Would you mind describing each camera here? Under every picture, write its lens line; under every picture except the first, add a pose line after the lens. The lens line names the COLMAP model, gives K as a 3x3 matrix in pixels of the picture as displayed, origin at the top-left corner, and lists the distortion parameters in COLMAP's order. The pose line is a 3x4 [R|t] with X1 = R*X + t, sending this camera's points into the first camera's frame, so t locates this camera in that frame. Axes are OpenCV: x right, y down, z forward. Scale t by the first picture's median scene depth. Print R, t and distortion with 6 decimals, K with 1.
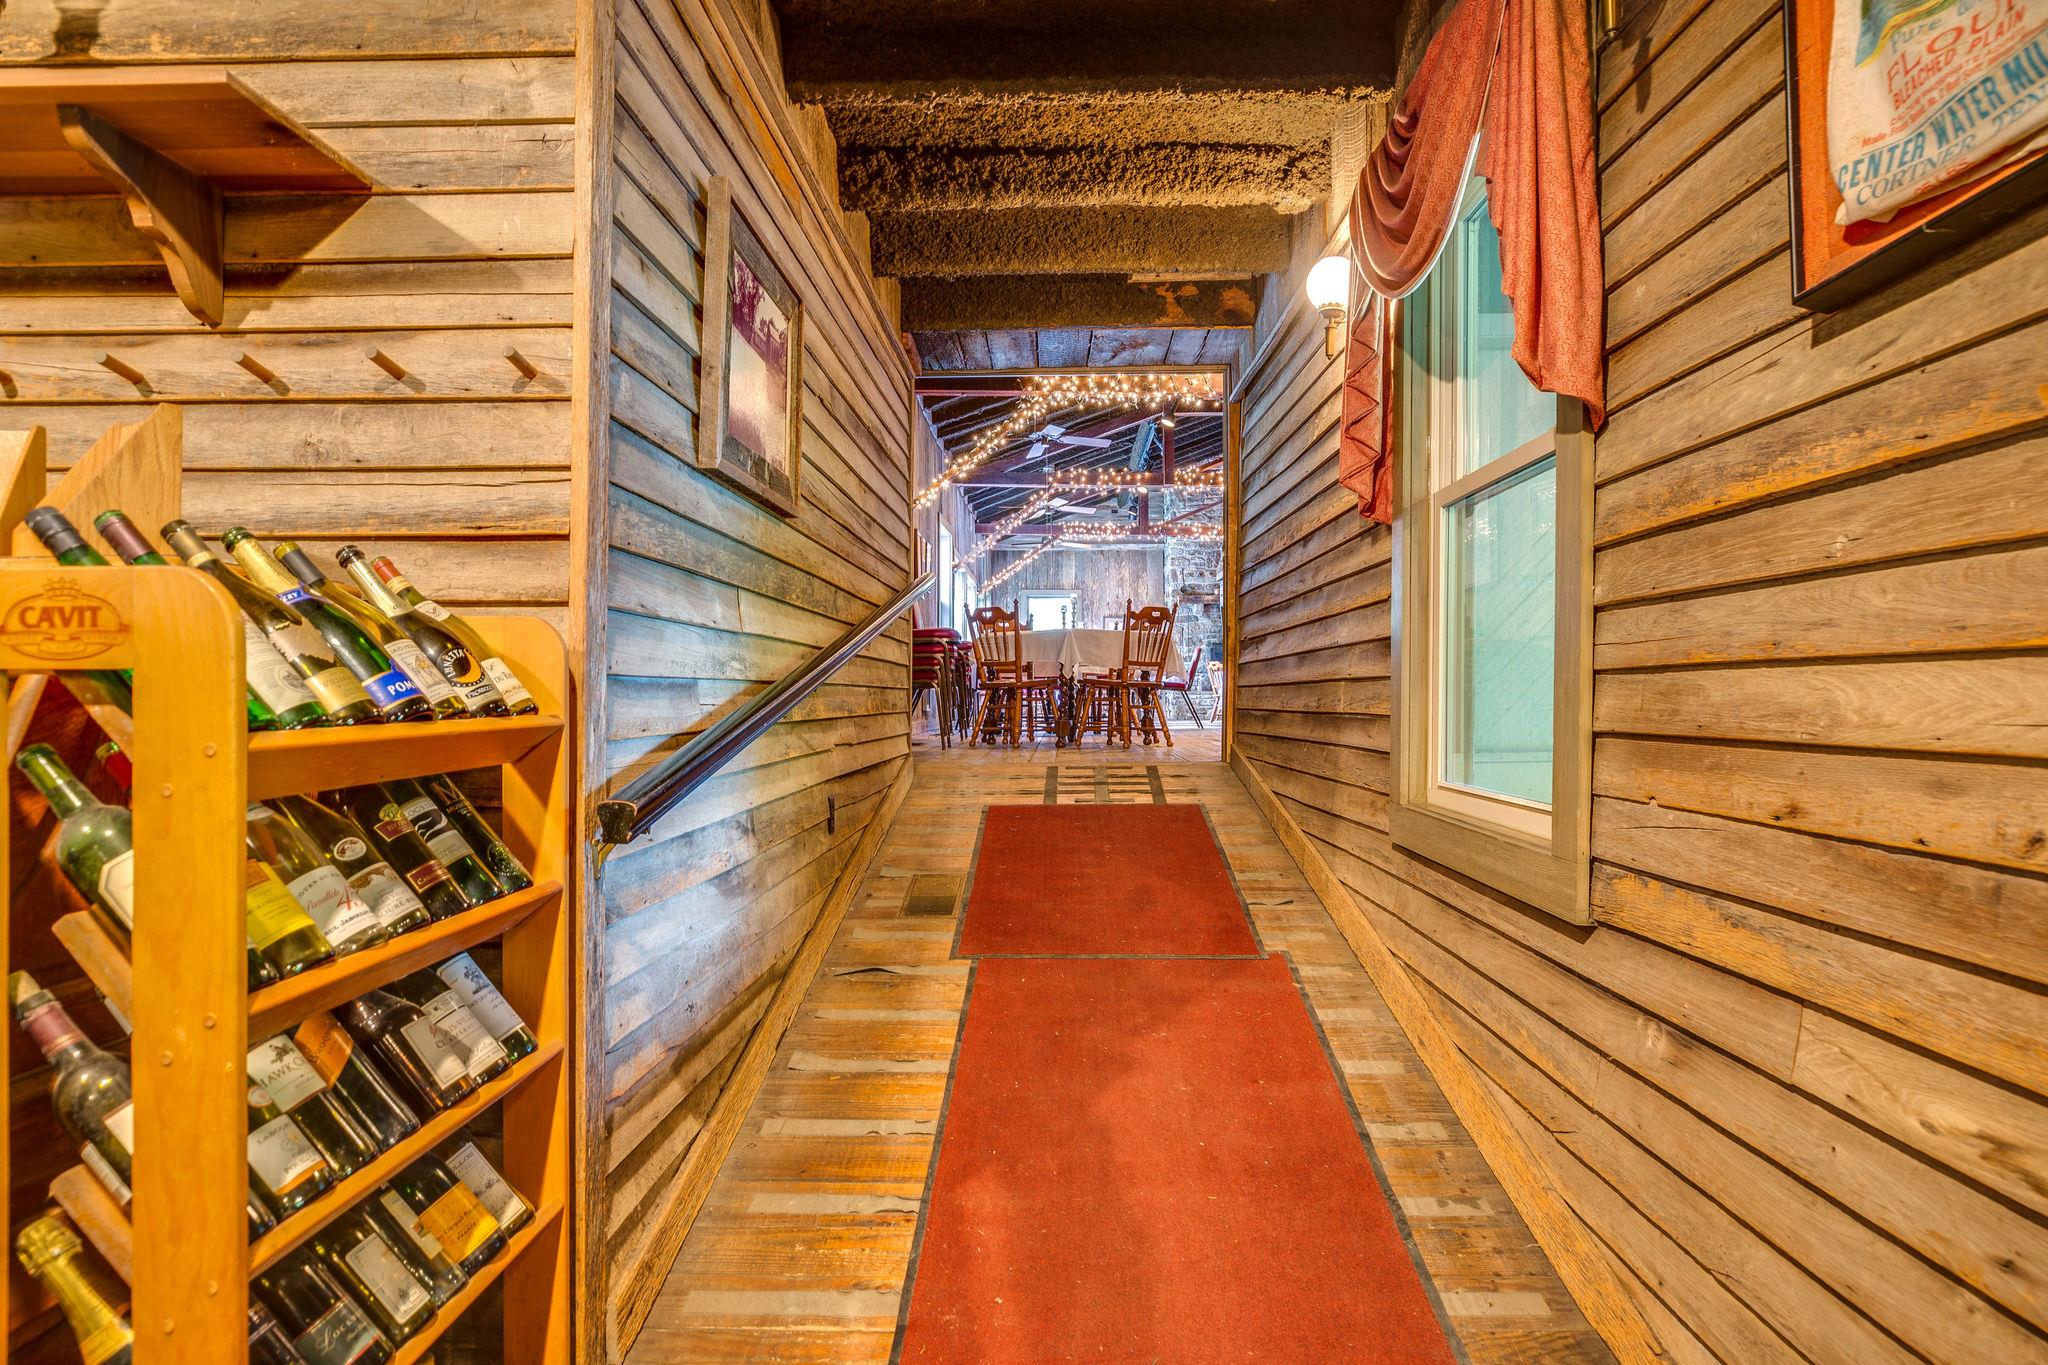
lens RADIAL K [[1135.8, 0, 1024.0], [0, 1135.8, 682.5], [0, 0, 1]] dist [-0.030908, 0.015609]
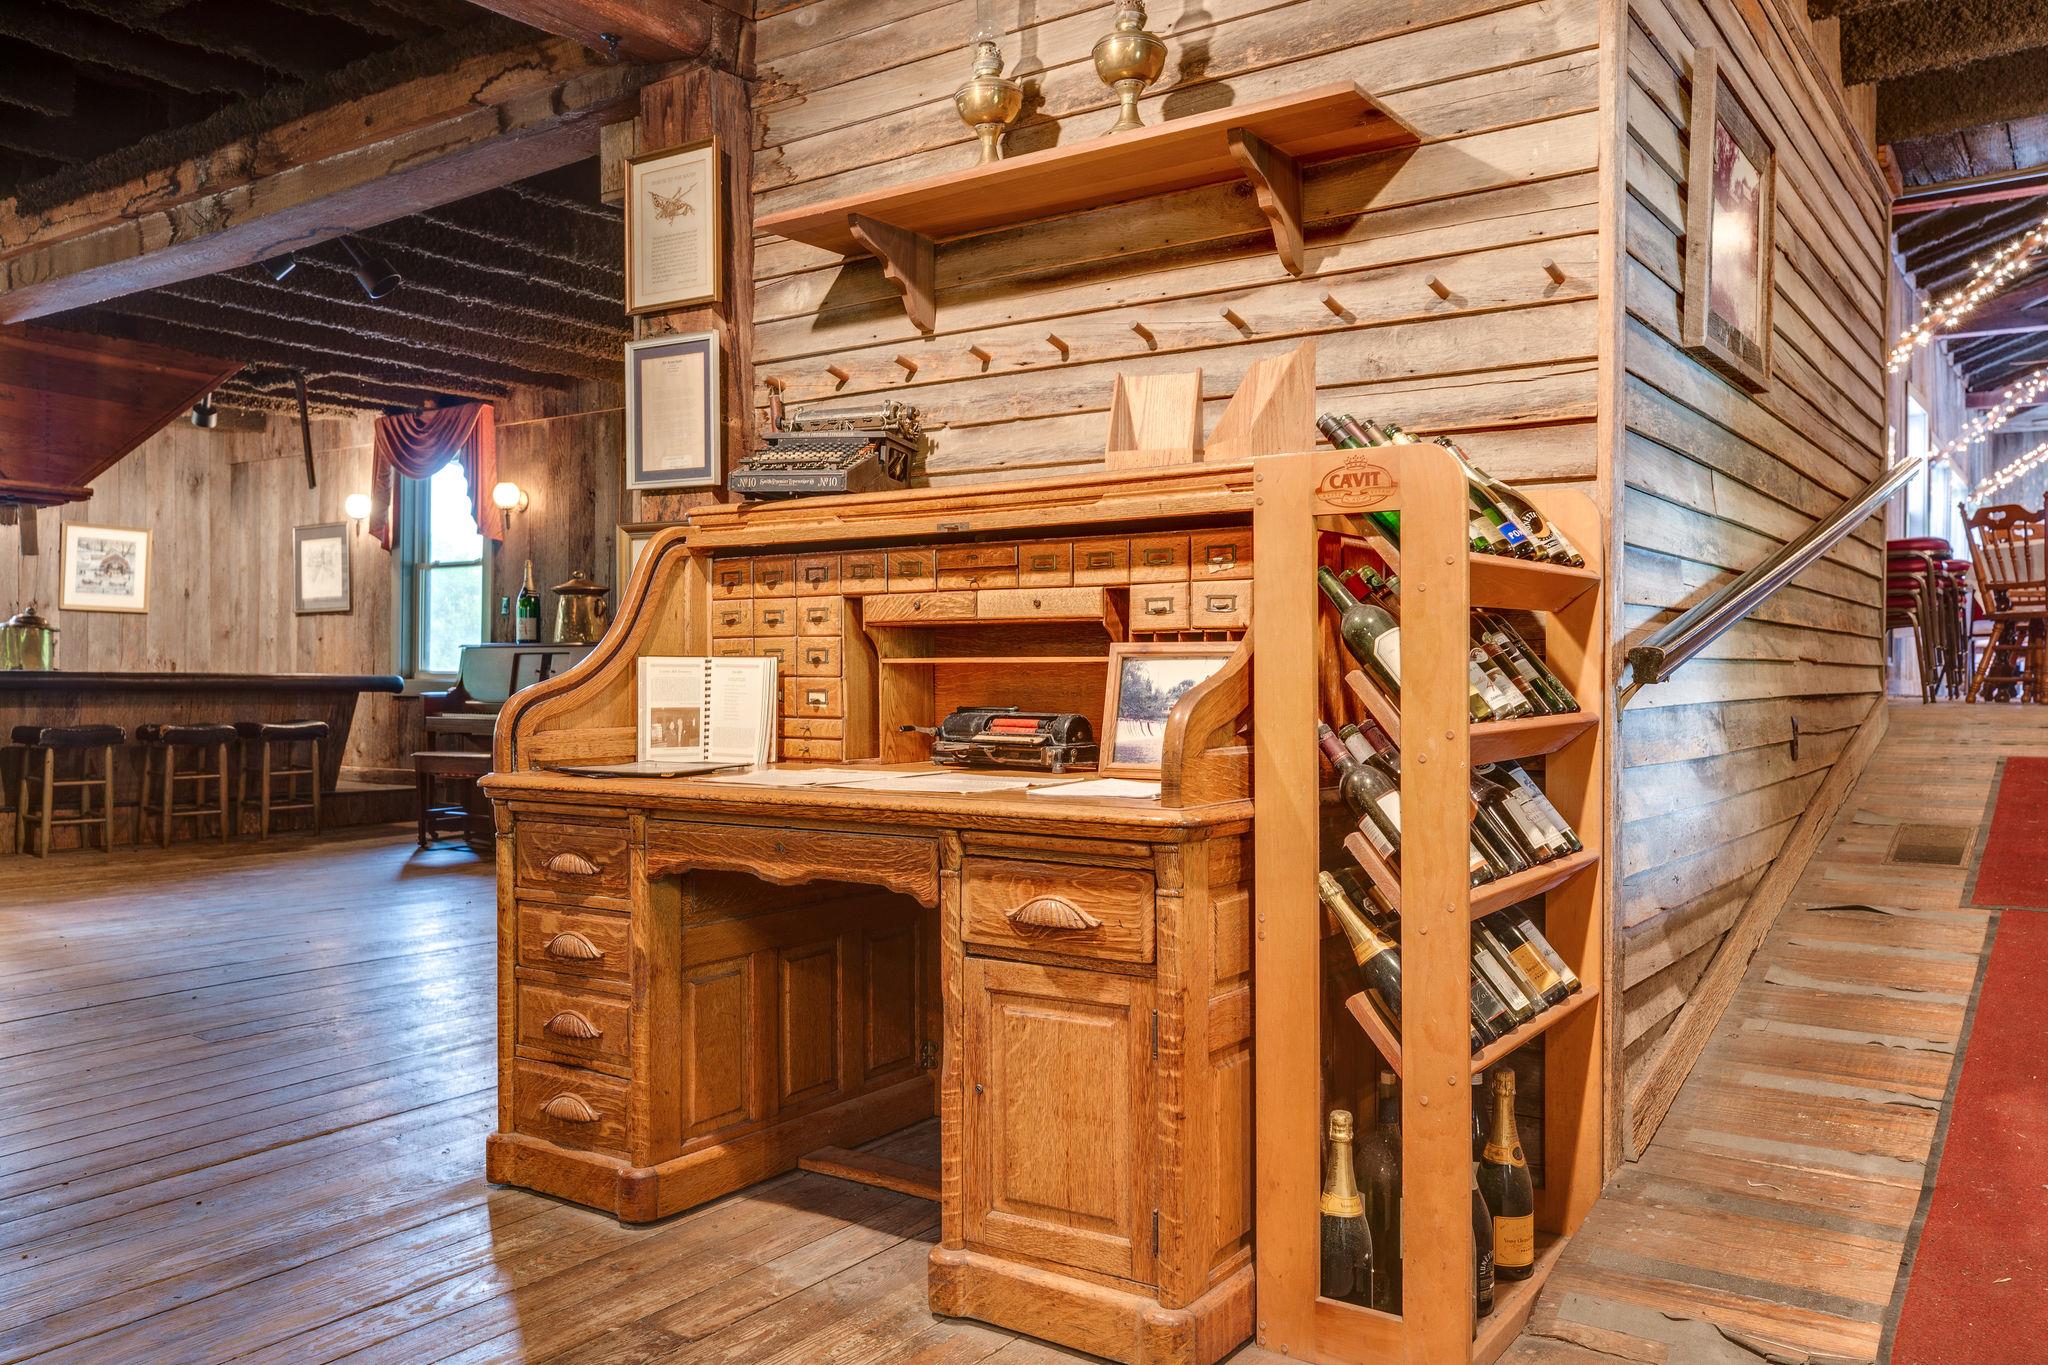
lens RADIAL K [[1561.7, 0, 1024.0], [0, 1561.7, 682.5], [0, 0, 1]] dist [-0.001219, 0.033349]
pose [[0.837501, 0.004164, -0.546421, -0.019934], [0.004924, 0.999873, 0.015167, 0.093648], [0.546414, -0.015393, 0.837374, -0.542976]]
